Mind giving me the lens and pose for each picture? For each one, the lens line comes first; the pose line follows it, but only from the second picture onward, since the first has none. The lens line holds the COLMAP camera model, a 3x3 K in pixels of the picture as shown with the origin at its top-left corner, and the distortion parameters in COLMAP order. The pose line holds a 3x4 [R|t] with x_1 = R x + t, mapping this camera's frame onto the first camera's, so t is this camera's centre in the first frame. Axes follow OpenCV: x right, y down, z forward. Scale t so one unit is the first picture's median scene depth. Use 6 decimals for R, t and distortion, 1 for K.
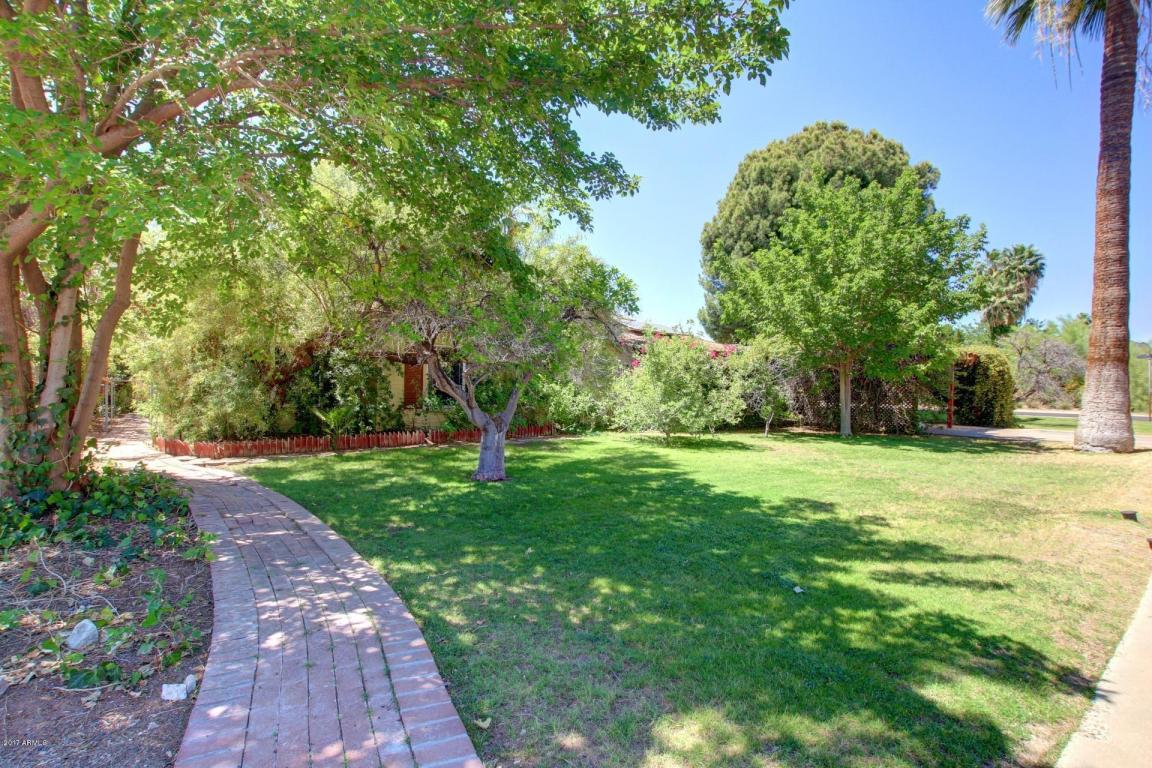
lens RADIAL K [[531.7, 0, 579.4], [0, 531.7, 384.2], [0, 0, 1]] dist [-0.005021, -0.000089]
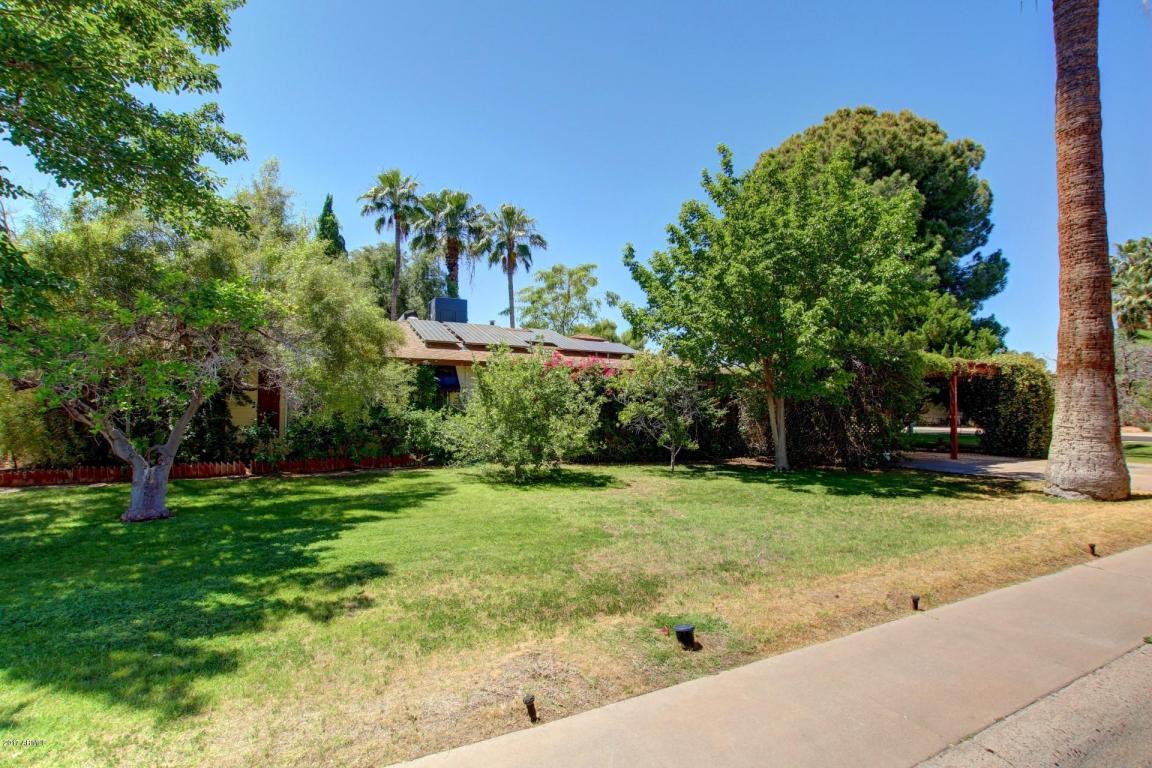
lens RADIAL K [[531.7, 0, 574.2], [0, 531.7, 386.9], [0, 0, 1]] dist [-0.005021, -0.000089]
pose [[0.982828, -0.021984, -0.183209, 0.273942], [0.014329, 0.998972, -0.043003, 0.000980], [0.183966, 0.039640, 0.982133, 0.109243]]
